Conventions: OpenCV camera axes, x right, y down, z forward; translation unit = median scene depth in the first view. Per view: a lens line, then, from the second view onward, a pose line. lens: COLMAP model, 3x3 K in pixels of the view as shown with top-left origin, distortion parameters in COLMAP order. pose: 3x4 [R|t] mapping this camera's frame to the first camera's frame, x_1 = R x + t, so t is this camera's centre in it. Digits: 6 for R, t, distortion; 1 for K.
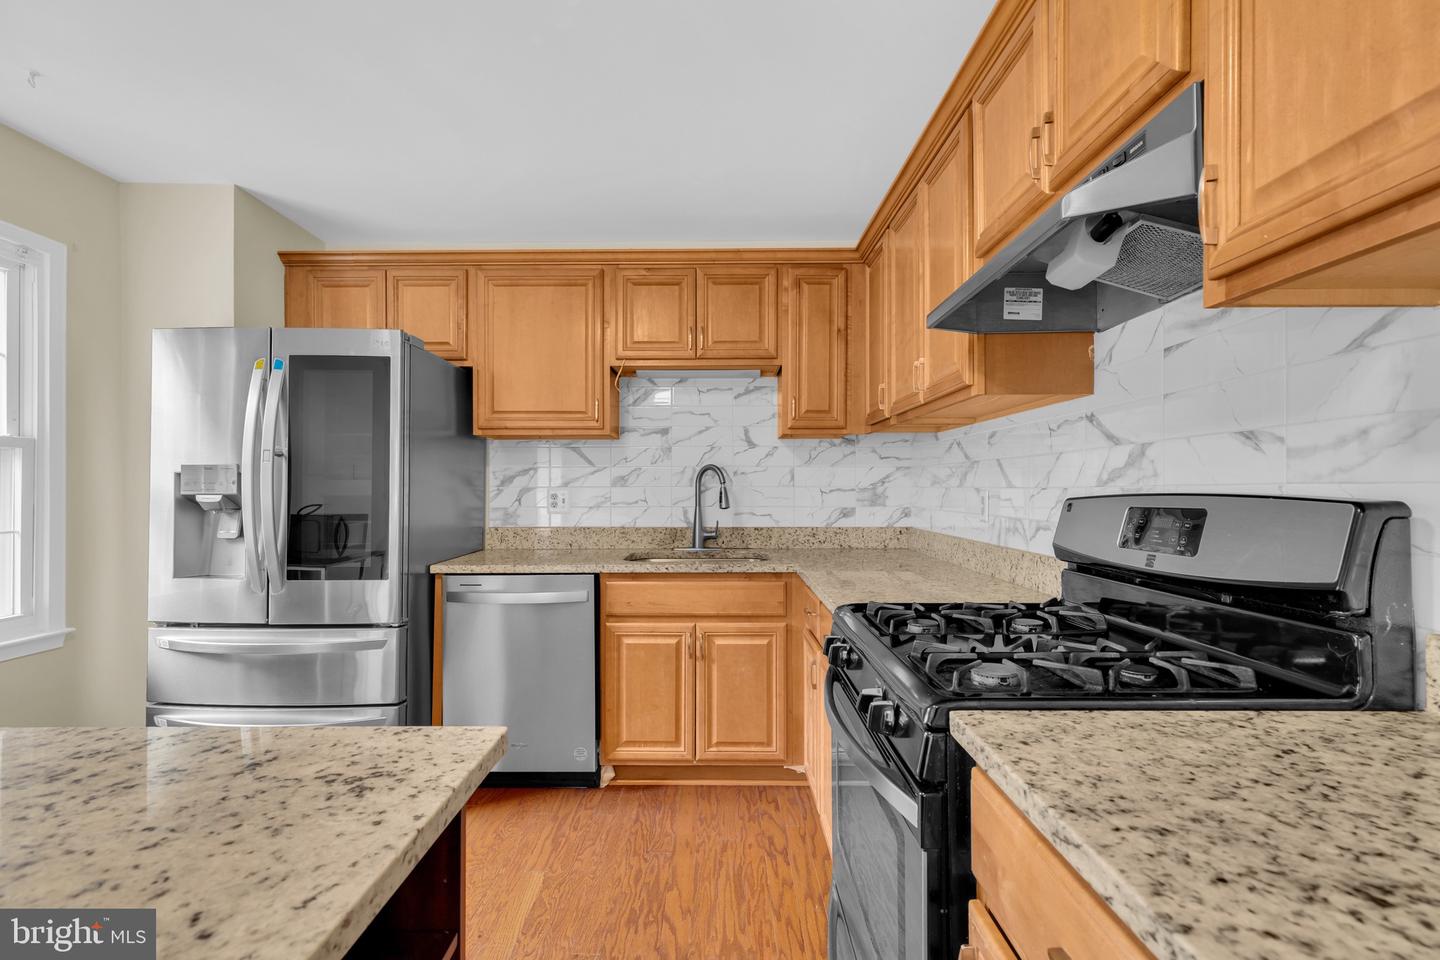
lens RADIAL K [[647.9, 0, 700.1], [0, 647.9, 492.7], [0, 0, 1]] dist [0.003562, 0.000405]
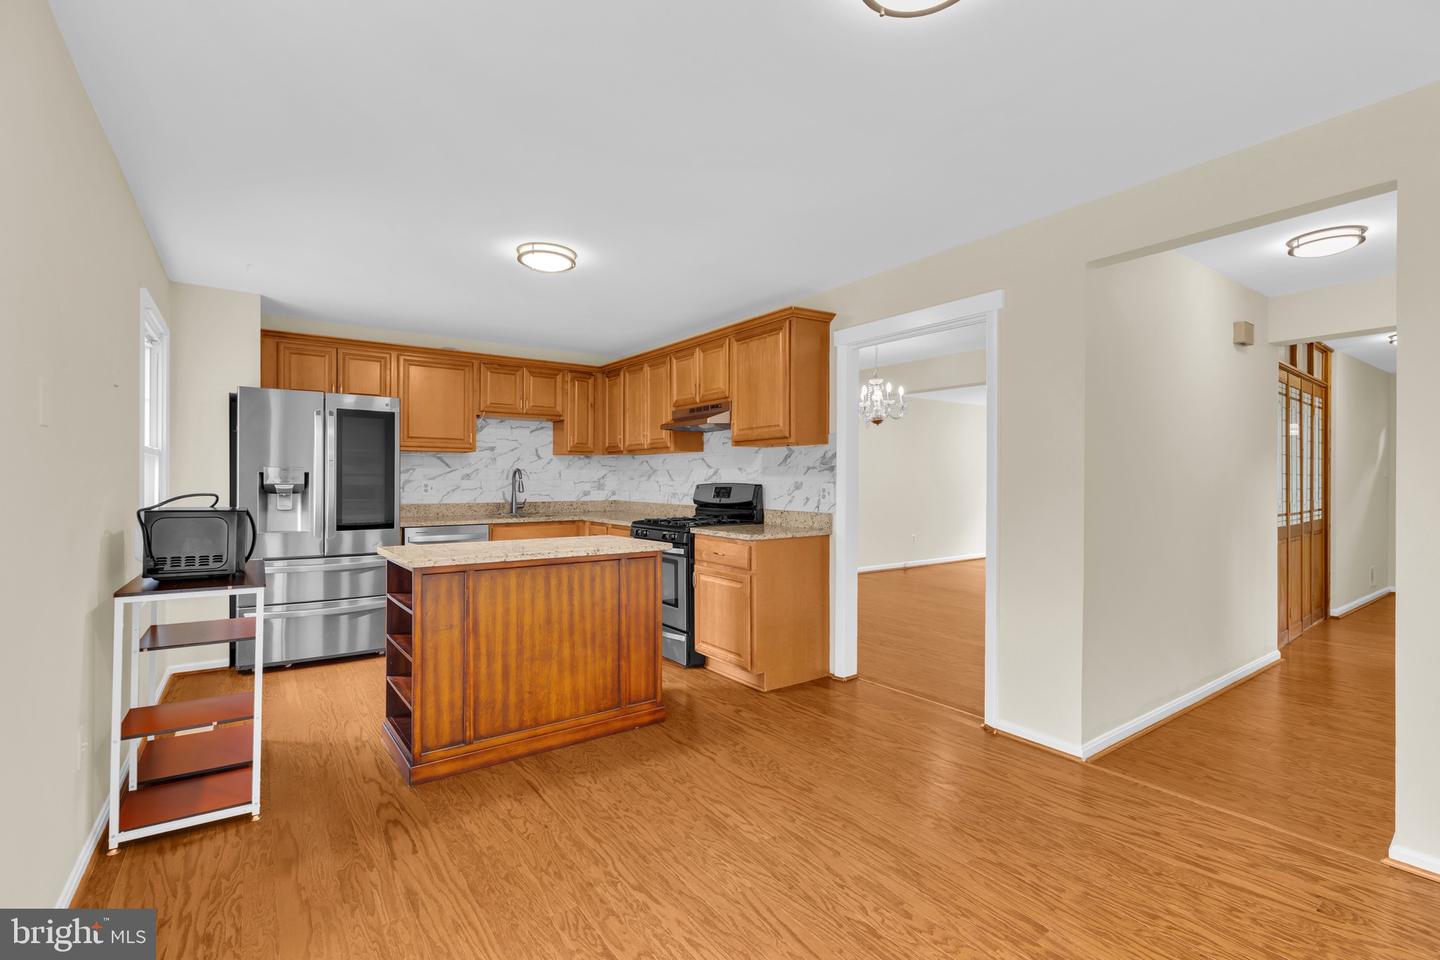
lens RADIAL K [[647.9, 0, 700.1], [0, 647.9, 492.7], [0, 0, 1]] dist [0.003562, 0.000405]
pose [[0.814452, -0.009925, 0.580147, -0.703774], [0.001339, 0.999883, 0.015225, -0.000665], [-0.580230, -0.011623, 0.814370, -0.887145]]
